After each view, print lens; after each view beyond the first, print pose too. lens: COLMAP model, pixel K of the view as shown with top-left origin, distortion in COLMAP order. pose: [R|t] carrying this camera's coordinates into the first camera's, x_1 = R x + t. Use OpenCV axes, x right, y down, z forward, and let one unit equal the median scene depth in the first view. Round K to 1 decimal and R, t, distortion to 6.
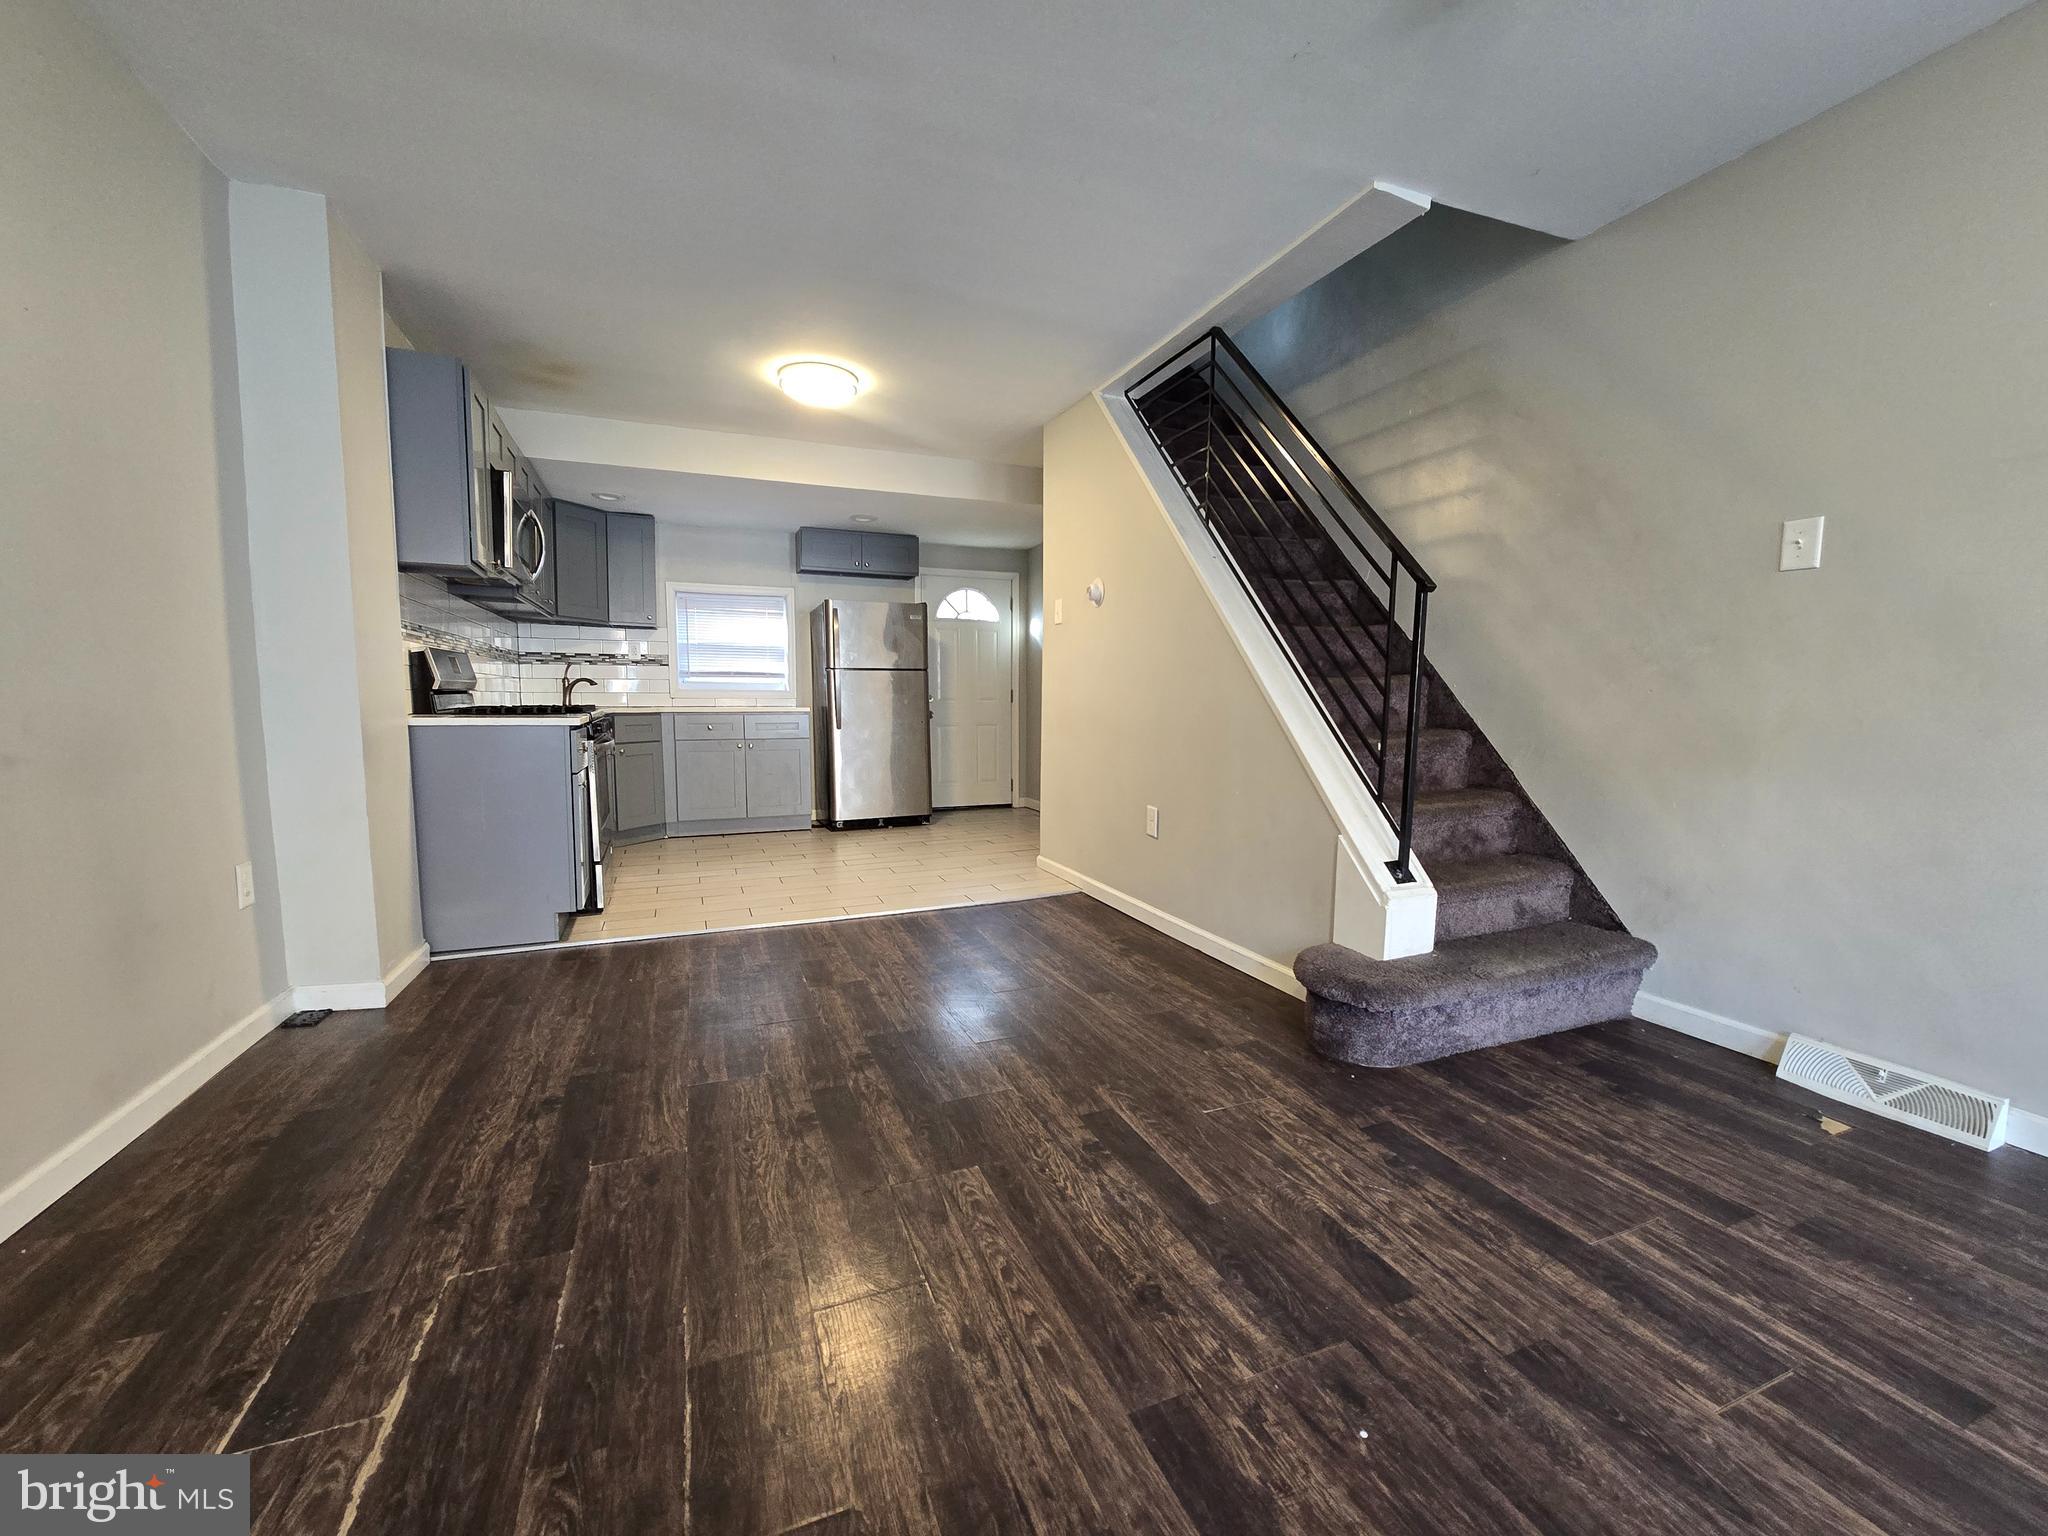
lens RADIAL K [[823.8, 0, 1029.6], [0, 823.8, 770.5], [0, 0, 1]] dist [0.000889, -0.002779]
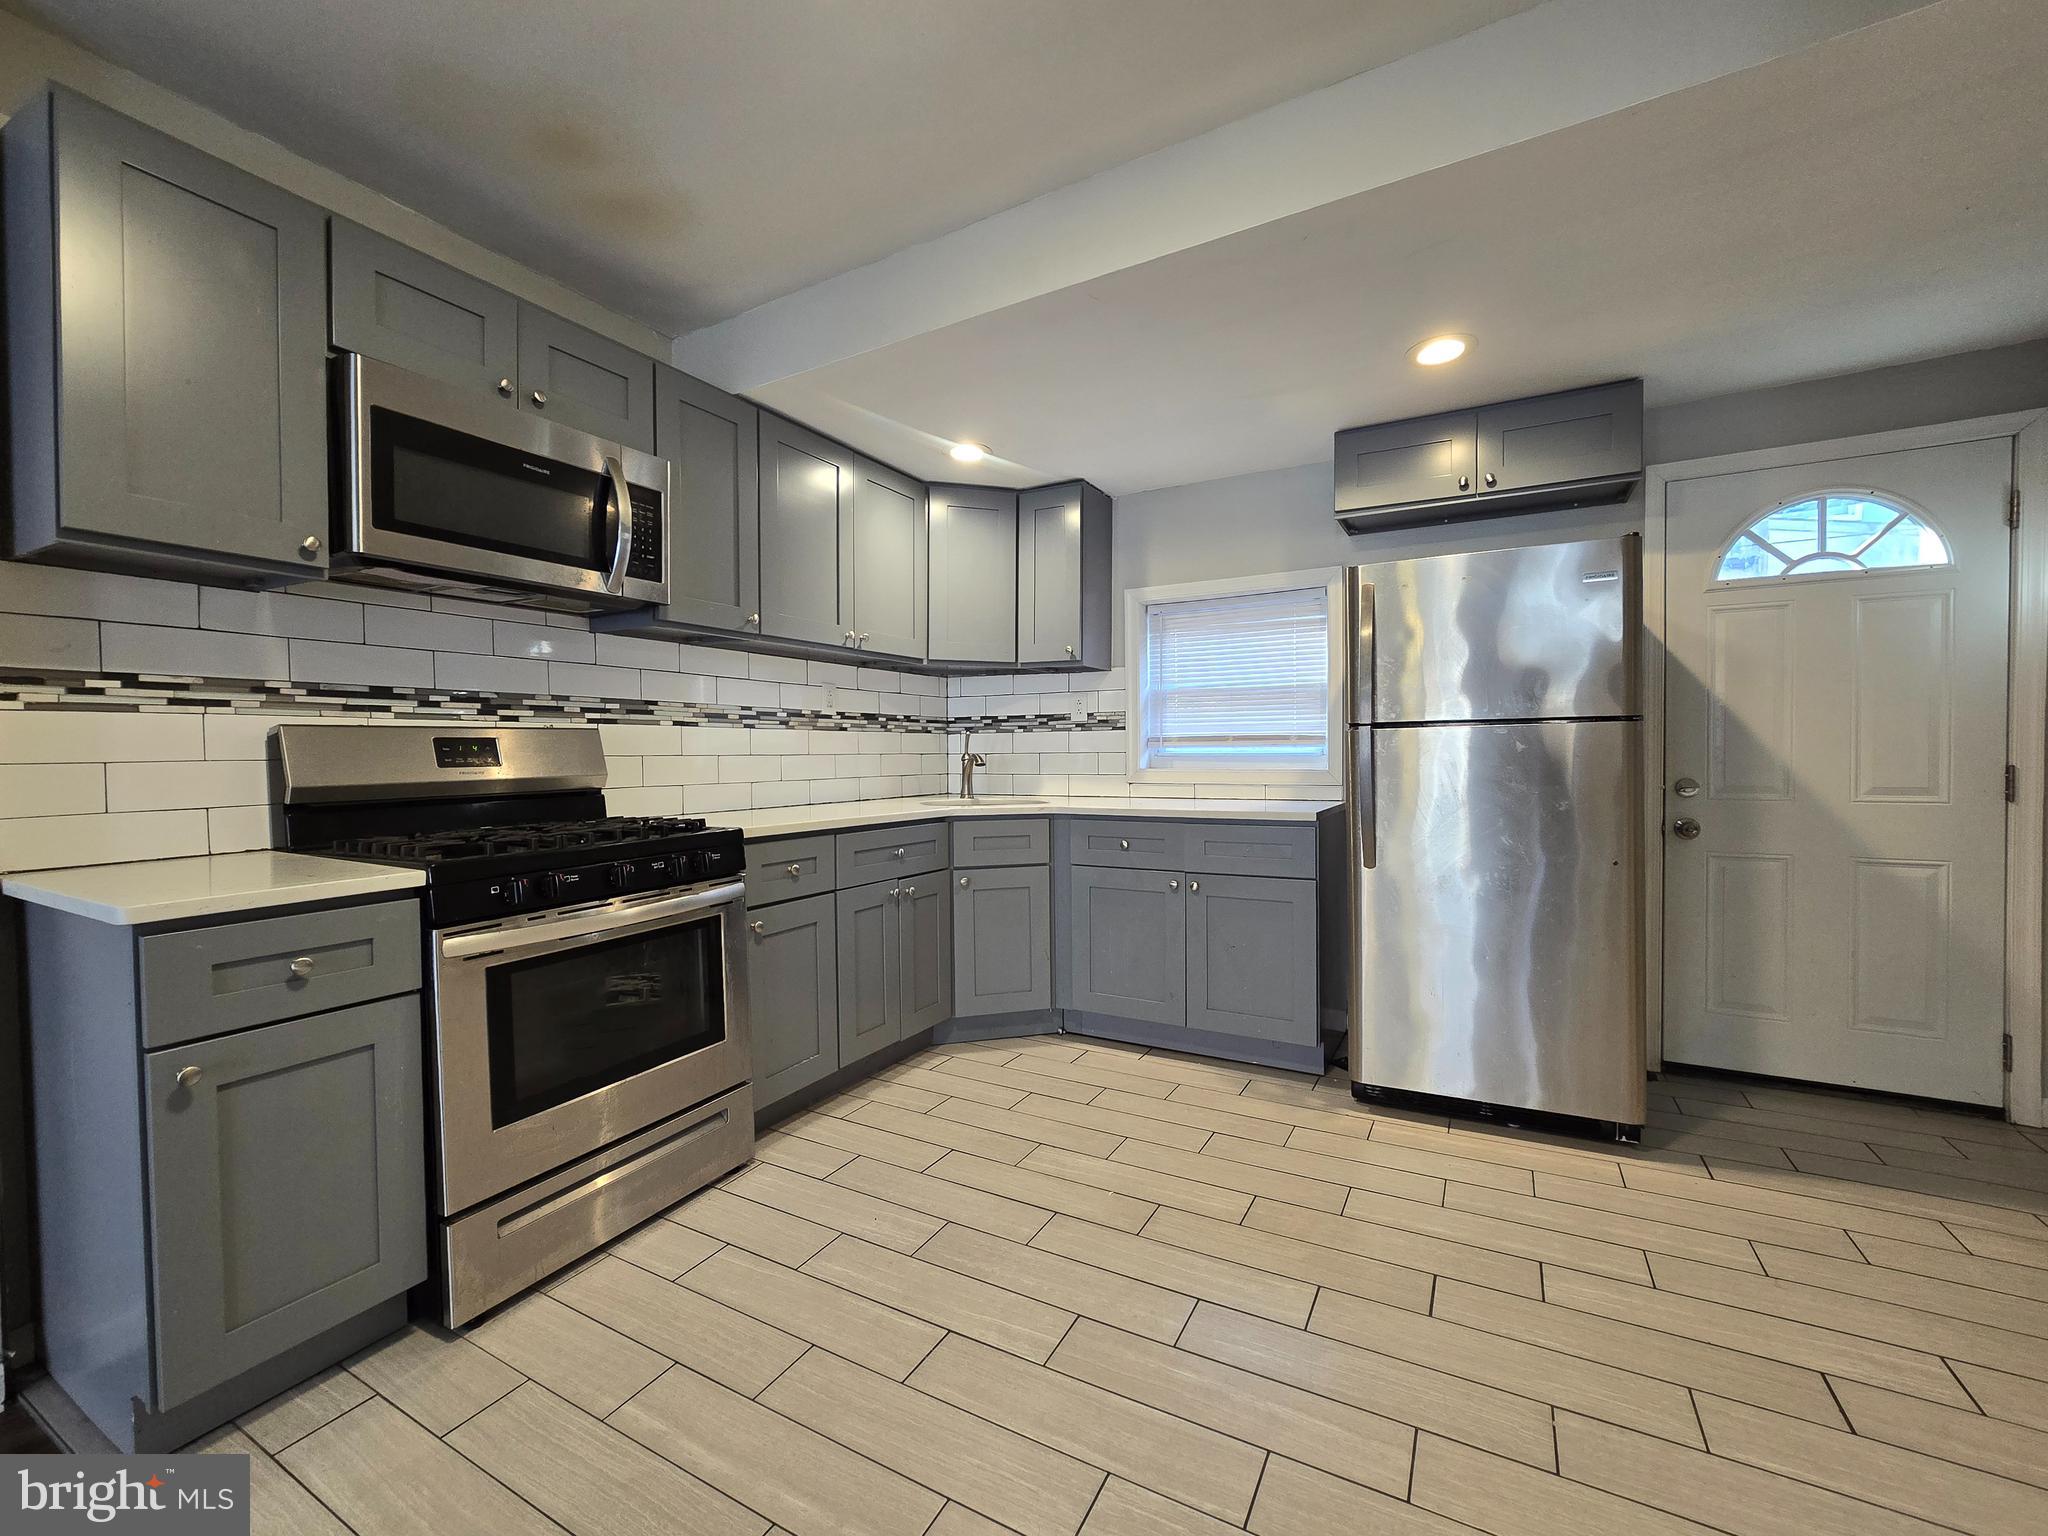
lens RADIAL K [[831.1, 0, 1029.1], [0, 831.1, 772.0], [0, 0, 1]] dist [-0.003613, 0.000034]
pose [[0.626573, 0.007348, -0.779328, -0.024758], [-0.057700, 0.997649, -0.036984, -0.161490], [0.777224, 0.068140, 0.625524, 1.317912]]
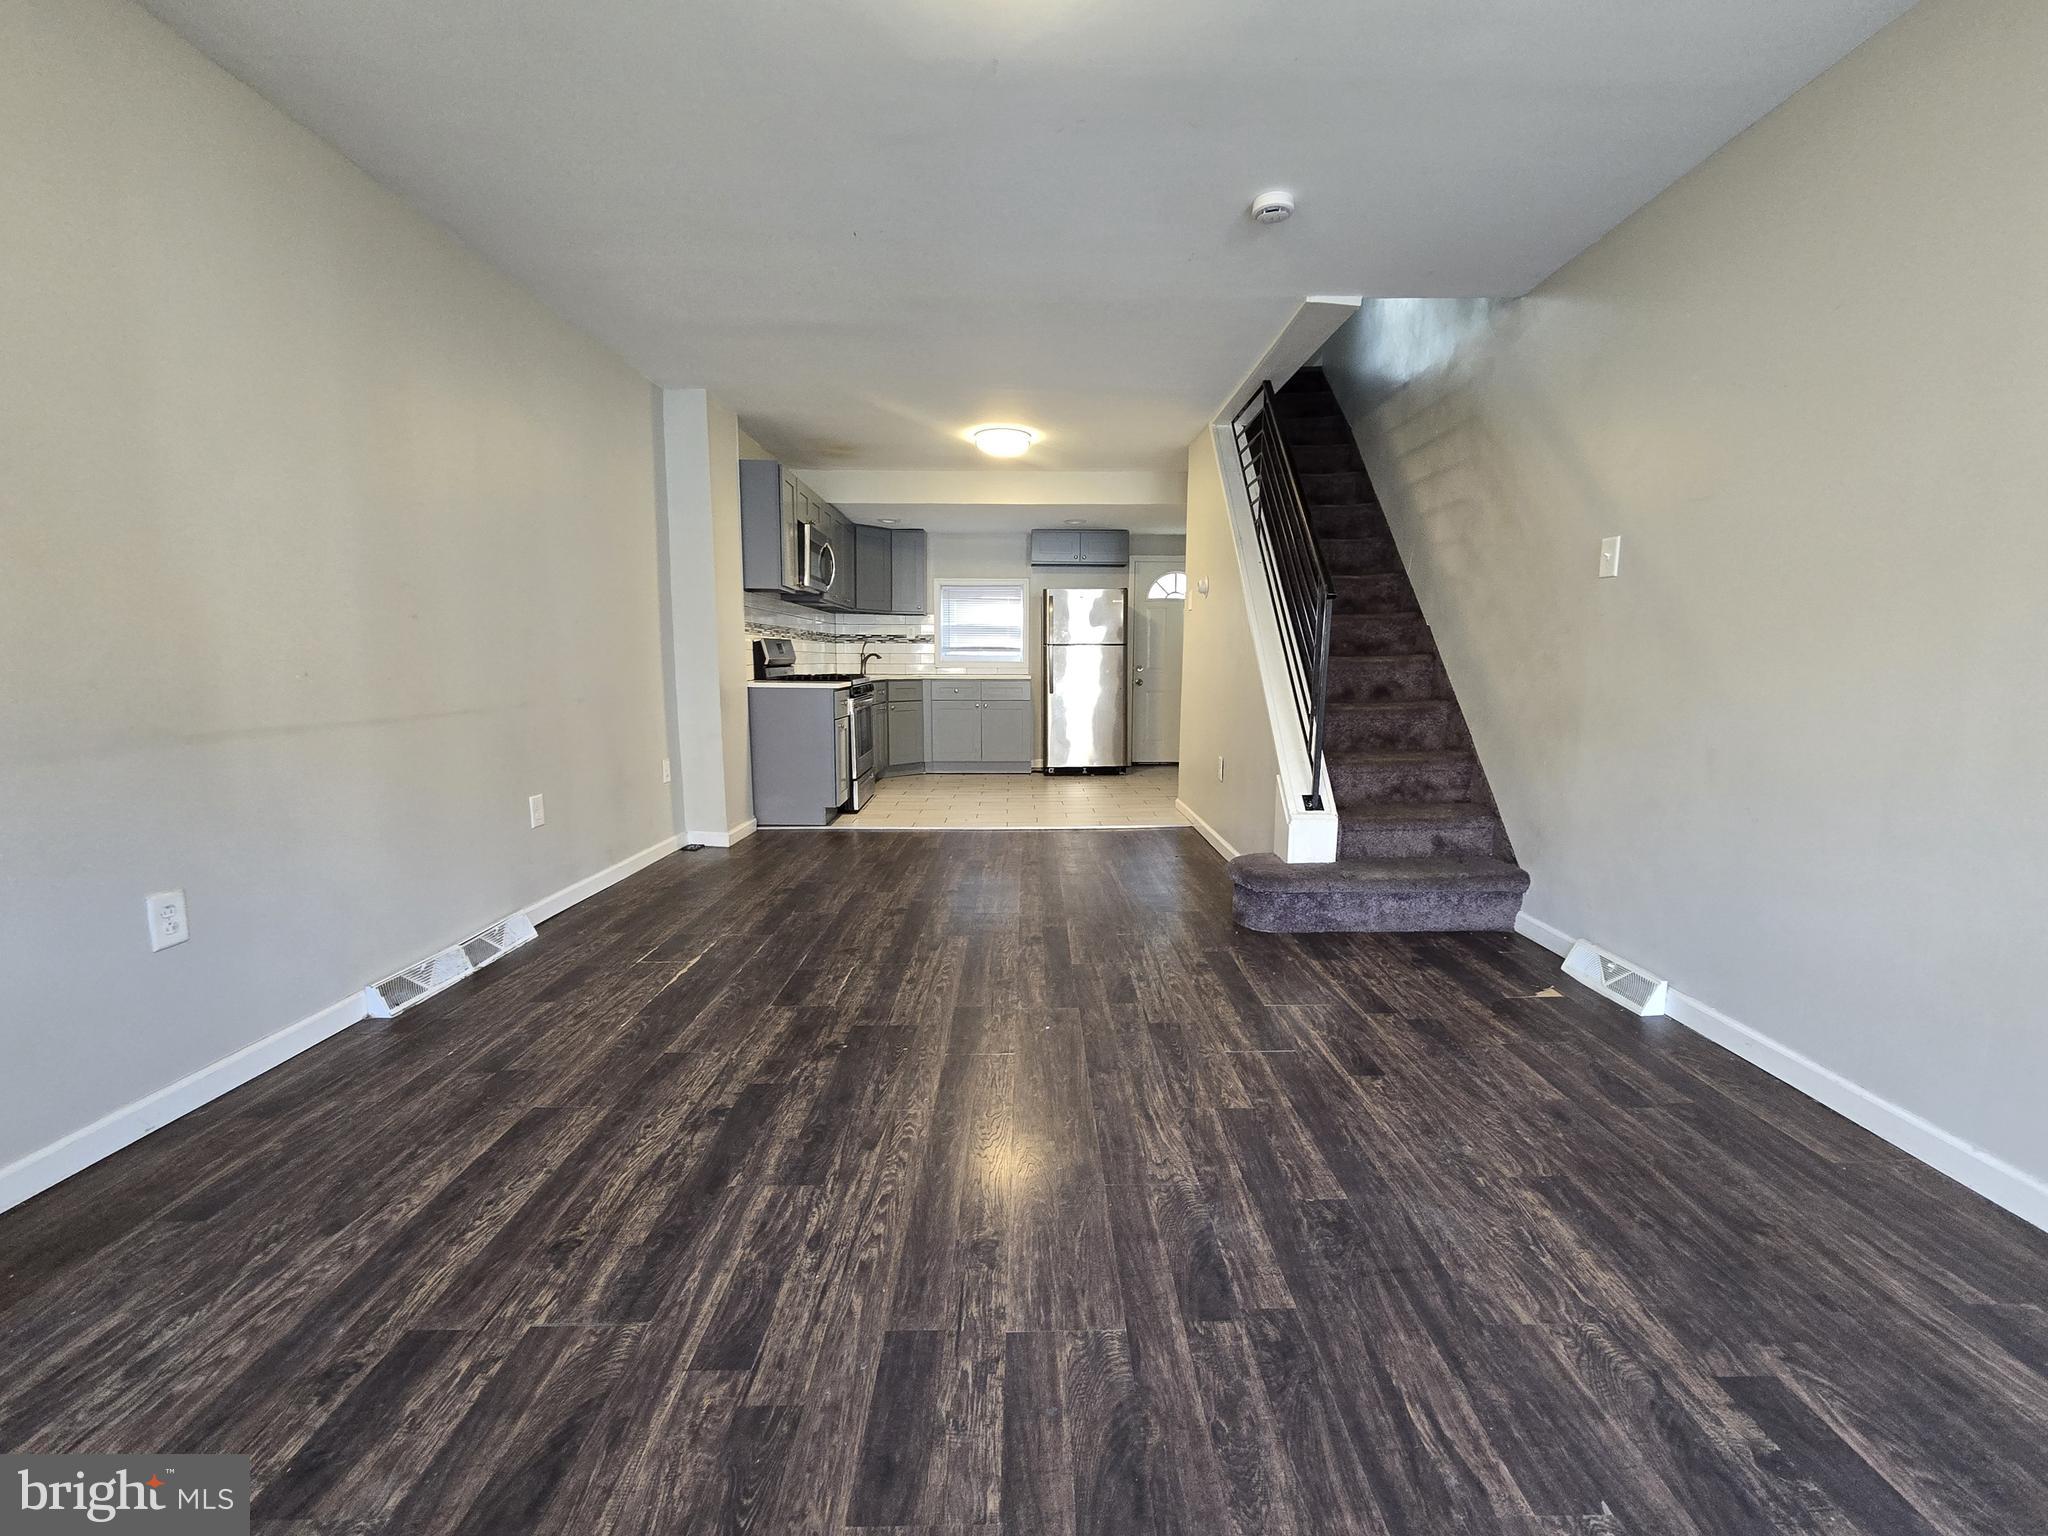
lens RADIAL K [[831.1, 0, 1029.1], [0, 831.1, 772.0], [0, 0, 1]] dist [-0.003613, 0.000034]
pose [[0.928574, 0.049016, -0.367897, 0.448880], [-0.033451, 0.998259, 0.048570, 0.017759], [0.369637, -0.032794, 0.928597, -0.398096]]
